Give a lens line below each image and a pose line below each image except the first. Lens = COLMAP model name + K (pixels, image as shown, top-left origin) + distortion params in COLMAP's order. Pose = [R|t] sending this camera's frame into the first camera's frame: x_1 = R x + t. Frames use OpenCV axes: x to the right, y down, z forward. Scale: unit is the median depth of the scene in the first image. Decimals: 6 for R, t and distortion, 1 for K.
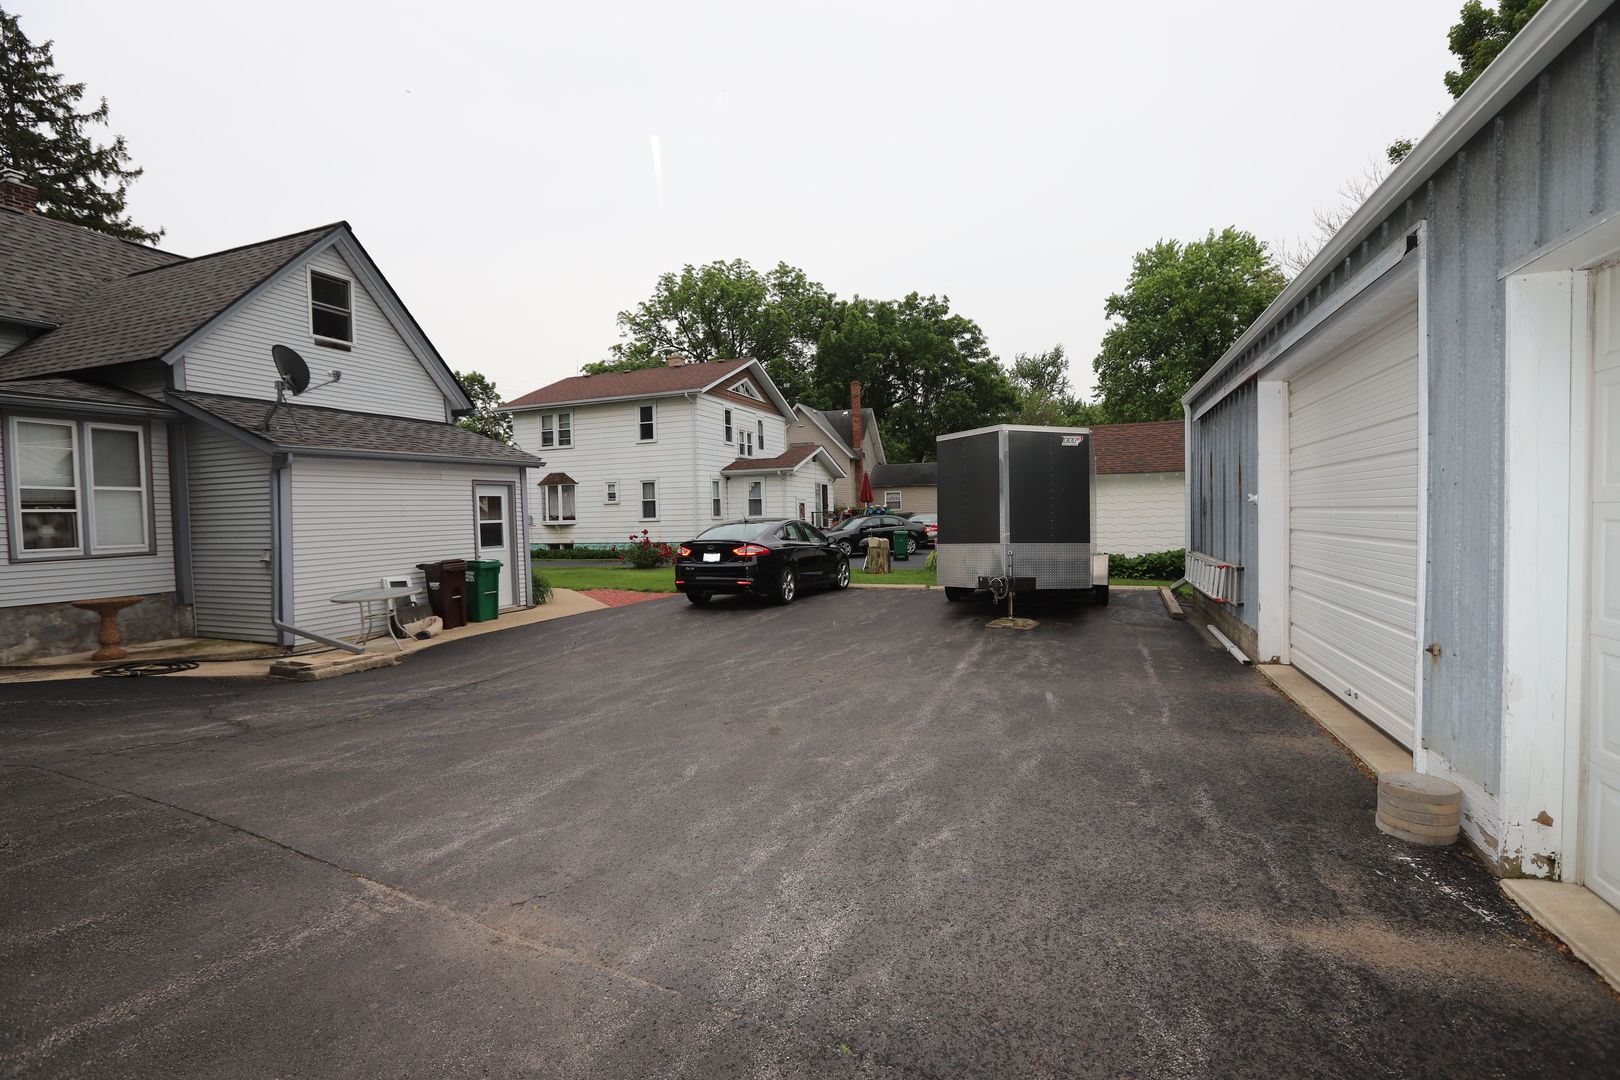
lens RADIAL K [[744.1, 0, 810.0], [0, 744.1, 540.0], [0, 0, 1]] dist [-0.037043, 0.012730]
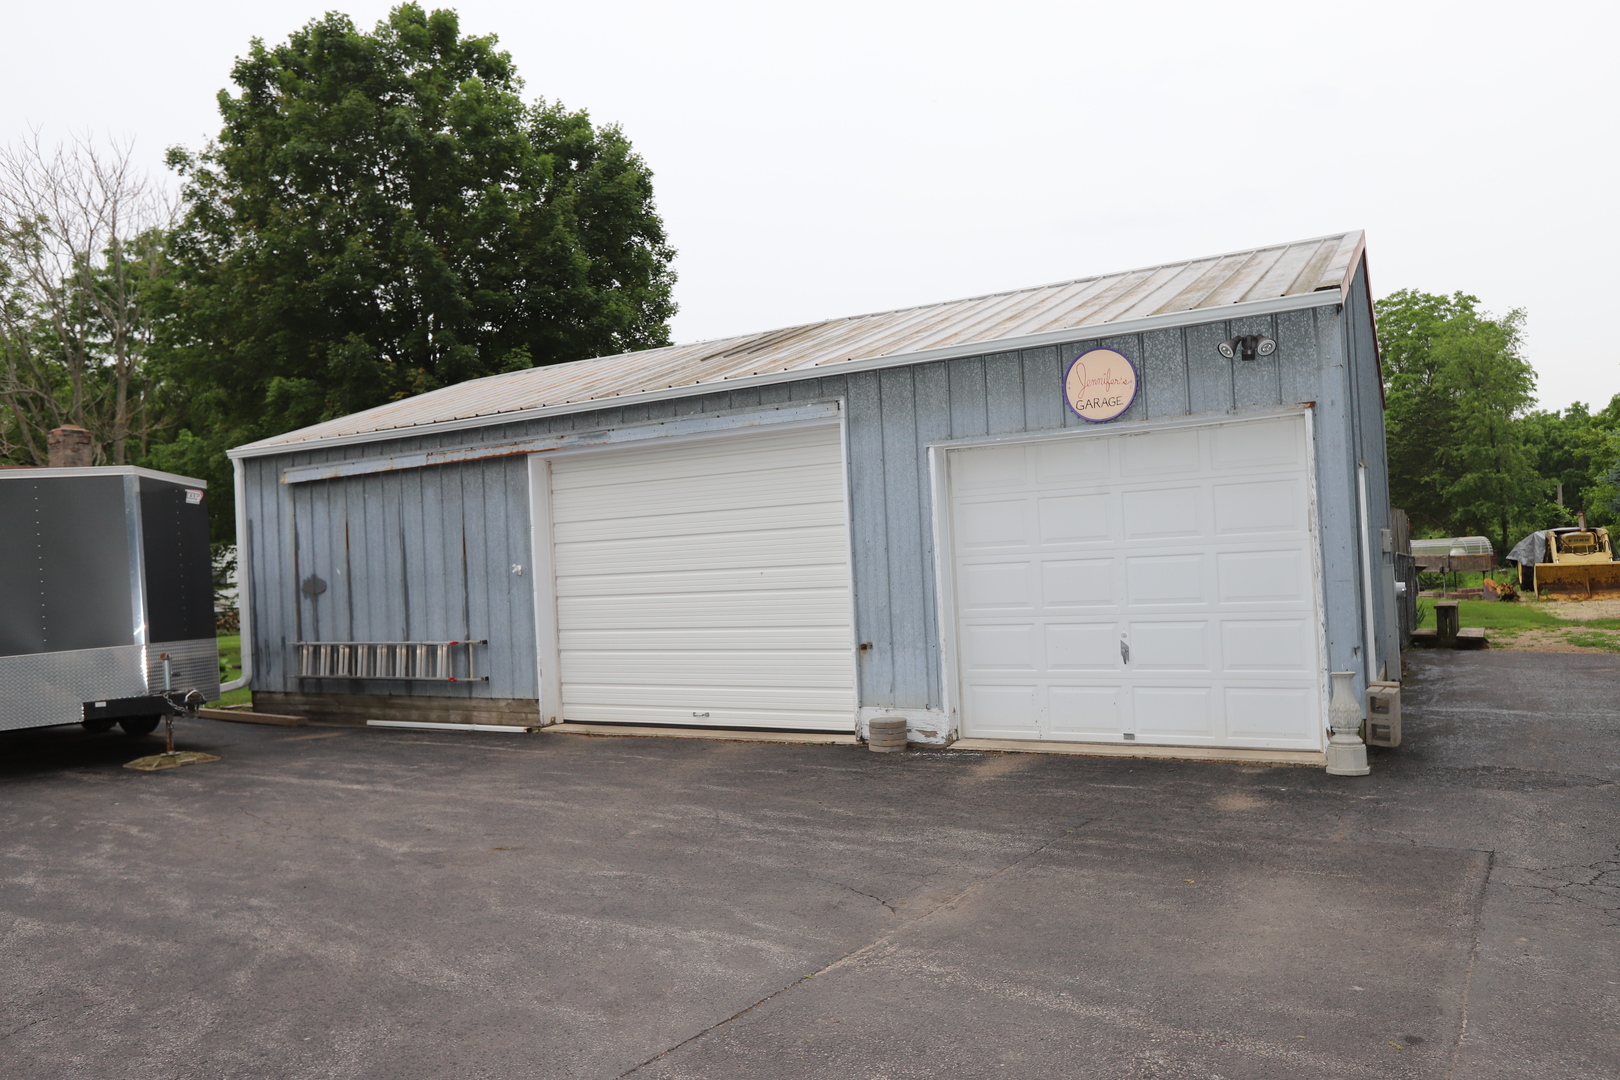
lens RADIAL K [[1130.6, 0, 810.0], [0, 1130.6, 540.0], [0, 0, 1]] dist [-0.001511, 0.000728]
pose [[0.150138, 0.030019, 0.988209, -1.471594], [0.080308, 0.995866, -0.042452, 0.006382], [-0.985398, 0.085734, 0.147107, 0.579544]]
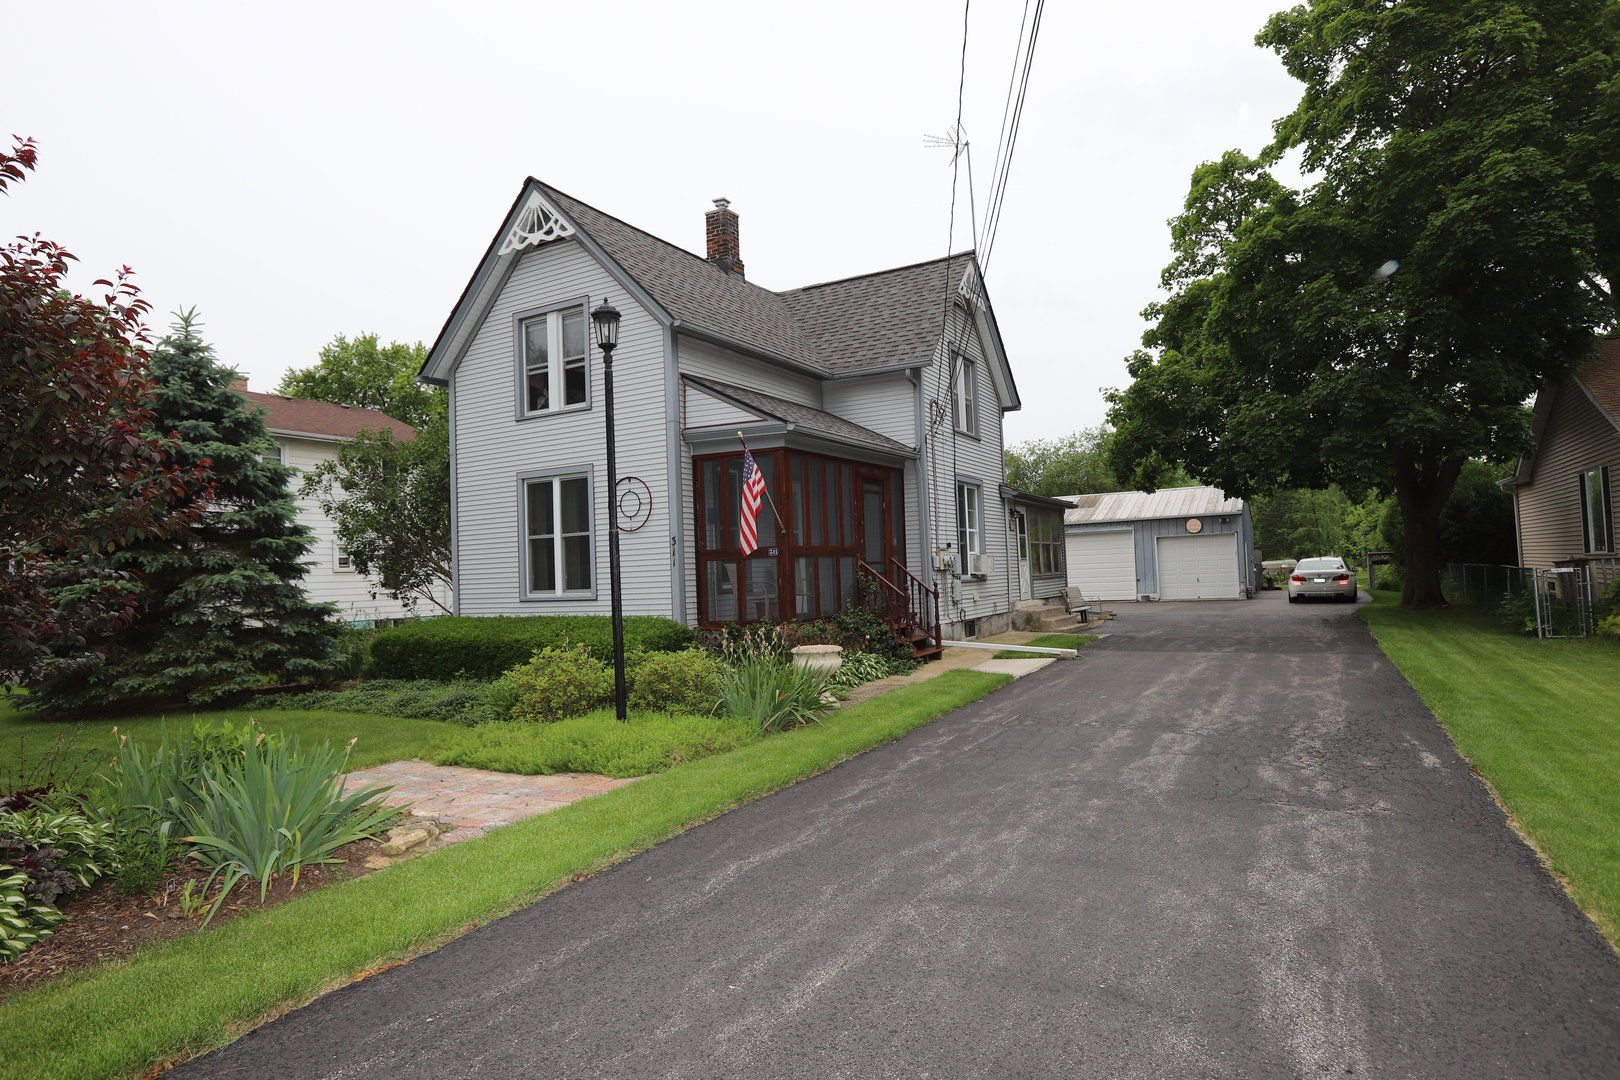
lens RADIAL K [[924.9, 0, 810.0], [0, 924.9, 540.0], [0, 0, 1]] dist [-0.030604, -0.000212]
pose [[0.138726, 0.054183, 0.988847, -6.373497], [0.069196, 0.995532, -0.064257, 0.076472], [-0.987910, 0.077338, 0.134357, 2.123255]]
